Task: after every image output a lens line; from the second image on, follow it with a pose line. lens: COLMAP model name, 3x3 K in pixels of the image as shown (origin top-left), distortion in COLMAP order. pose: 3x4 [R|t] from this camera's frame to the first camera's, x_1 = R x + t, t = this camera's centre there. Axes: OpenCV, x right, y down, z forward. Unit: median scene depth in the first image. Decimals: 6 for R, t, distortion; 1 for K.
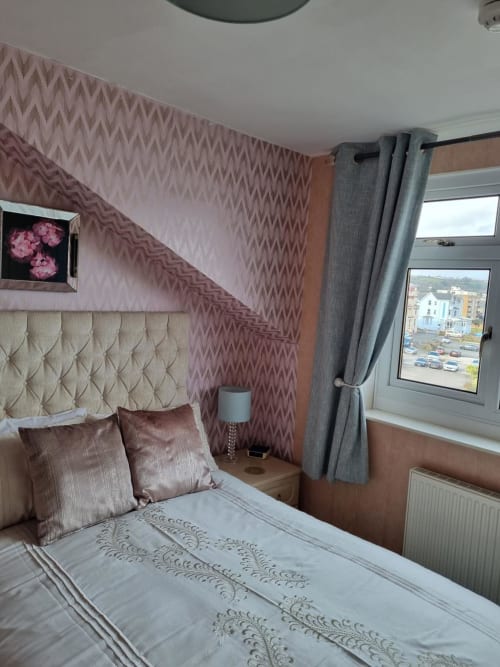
lens RADIAL K [[504.5, 0, 247.7], [0, 504.5, 332.9], [0, 0, 1]] dist [0.049508, -0.037325]
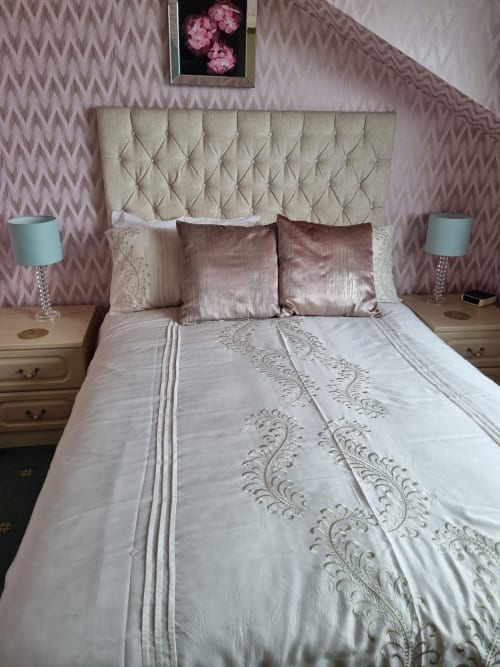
lens RADIAL K [[504.5, 0, 249.3], [0, 504.5, 336.8], [0, 0, 1]] dist [0.049508, -0.037325]
pose [[0.796005, 0.192458, -0.573878, 0.293526], [-0.024468, 0.957560, 0.287193, 0.093927], [0.604795, -0.214566, 0.766932, 0.181783]]
